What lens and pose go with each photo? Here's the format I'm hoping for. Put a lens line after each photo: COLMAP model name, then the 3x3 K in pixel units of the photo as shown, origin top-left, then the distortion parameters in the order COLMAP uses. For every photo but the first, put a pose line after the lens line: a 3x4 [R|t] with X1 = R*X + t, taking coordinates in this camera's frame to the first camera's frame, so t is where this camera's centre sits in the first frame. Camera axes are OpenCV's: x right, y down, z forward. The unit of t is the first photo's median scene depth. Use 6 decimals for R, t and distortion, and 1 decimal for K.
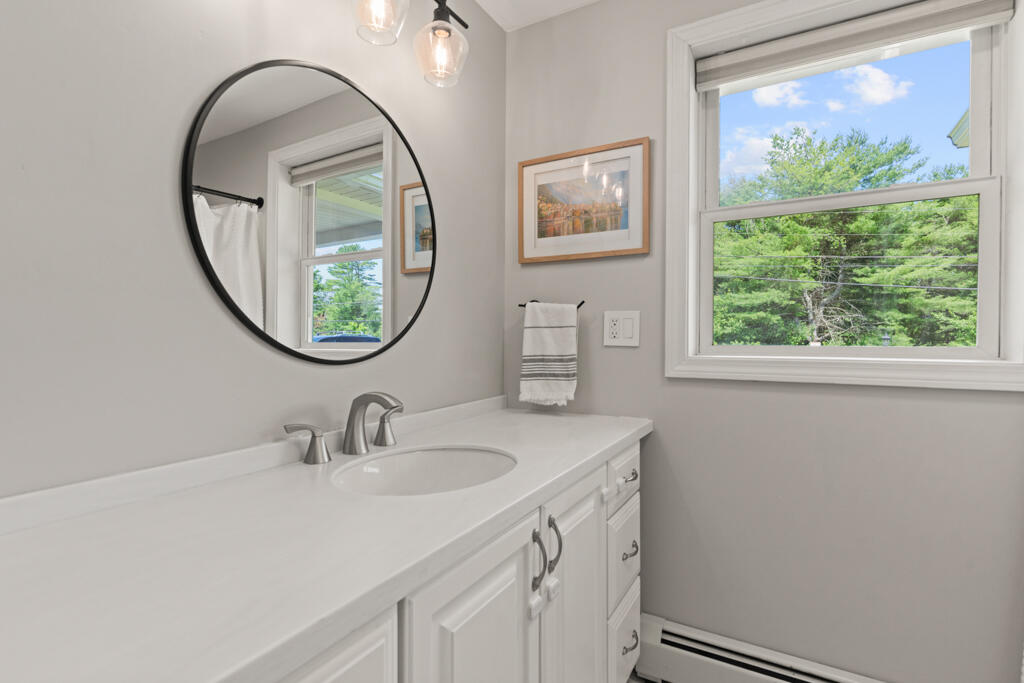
lens RADIAL K [[497.2, 0, 489.4], [0, 497.2, 338.6], [0, 0, 1]] dist [0.000367, 0.000217]
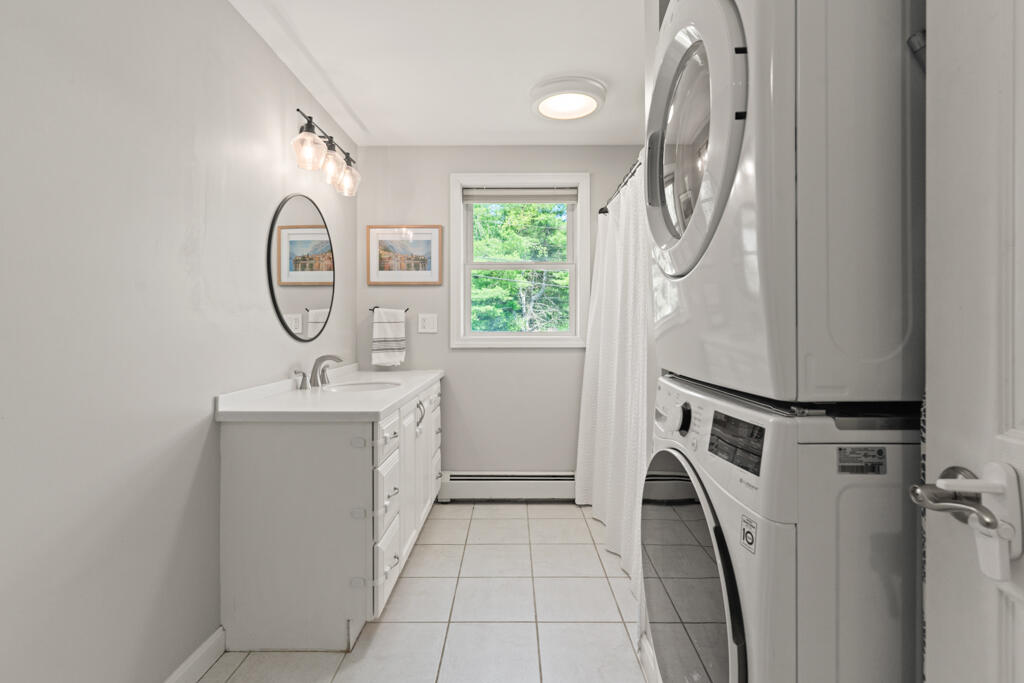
lens RADIAL K [[497.2, 0, 509.9], [0, 497.2, 335.6], [0, 0, 1]] dist [0.000367, 0.000217]
pose [[0.855762, -0.012290, 0.517224, -0.423096], [0.005995, 0.999886, 0.013840, 0.002630], [-0.517335, -0.008743, 0.855738, -0.739780]]
